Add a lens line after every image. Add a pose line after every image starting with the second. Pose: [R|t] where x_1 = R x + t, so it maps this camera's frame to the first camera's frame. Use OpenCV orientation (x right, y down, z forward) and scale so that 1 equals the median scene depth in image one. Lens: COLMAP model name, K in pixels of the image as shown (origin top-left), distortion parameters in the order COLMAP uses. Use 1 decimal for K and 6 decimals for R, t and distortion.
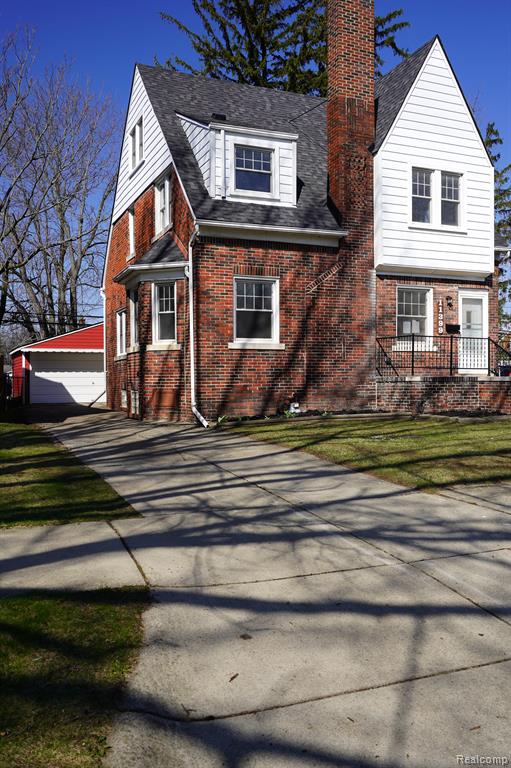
lens RADIAL K [[799.4, 0, 255.5], [0, 799.4, 396.8], [0, 0, 1]] dist [-0.001124, -0.012711]
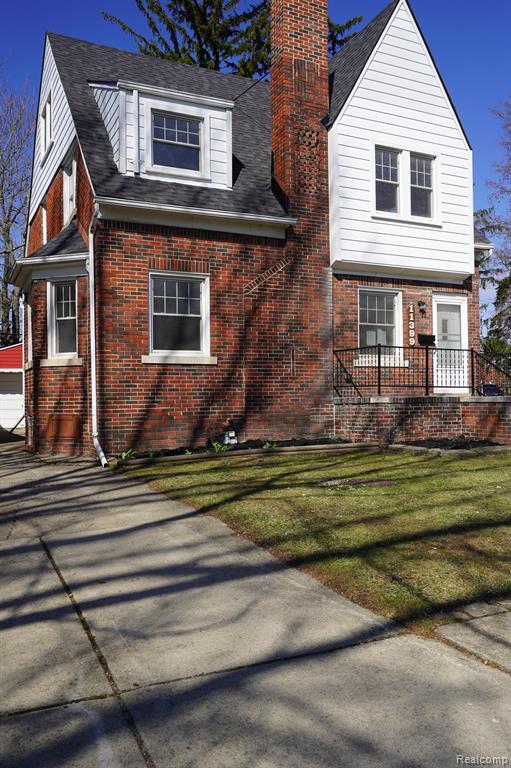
lens RADIAL K [[665.9, 0, 216.4], [0, 665.9, 384.8], [0, 0, 1]] dist [0.003028, 0.004769]
pose [[0.999144, -0.006361, -0.040868, 0.060496], [0.004620, 0.999084, -0.042543, -0.010244], [0.041101, 0.042317, 0.998258, 0.326789]]
